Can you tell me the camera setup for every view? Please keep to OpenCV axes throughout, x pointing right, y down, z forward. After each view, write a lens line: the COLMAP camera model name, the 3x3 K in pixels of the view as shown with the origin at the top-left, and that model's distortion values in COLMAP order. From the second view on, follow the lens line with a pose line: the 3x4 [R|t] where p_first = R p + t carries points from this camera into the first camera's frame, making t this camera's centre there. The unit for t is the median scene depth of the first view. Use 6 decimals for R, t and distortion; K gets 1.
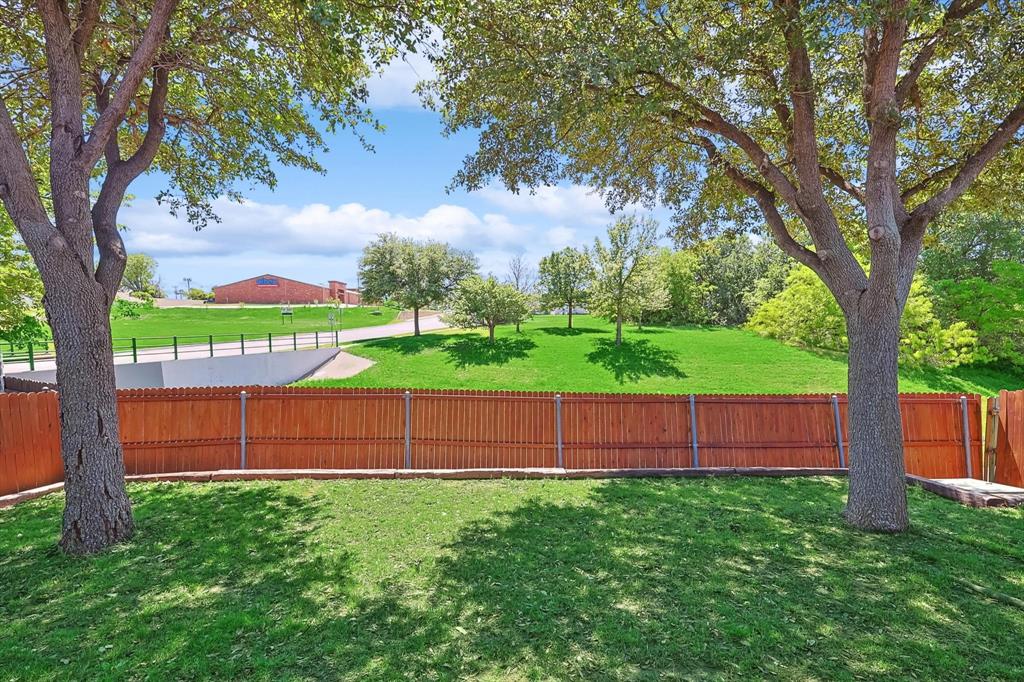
lens RADIAL K [[464.4, 0, 516.1], [0, 464.4, 339.6], [0, 0, 1]] dist [0.012723, 0.000232]
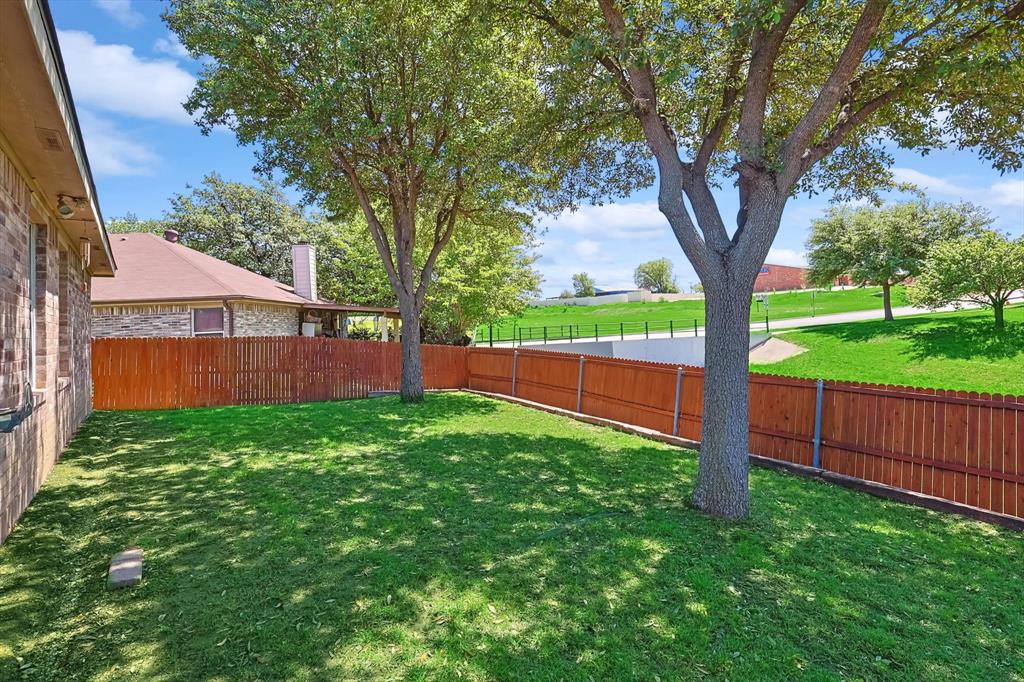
lens RADIAL K [[468.6, 0, 514.8], [0, 468.6, 325.6], [0, 0, 1]] dist [0.000202, 0.000316]
pose [[0.520589, -0.006349, -0.853784, 0.188765], [0.002374, 0.999979, -0.005989, 0.005462], [0.853804, 0.001091, 0.520593, 0.022546]]
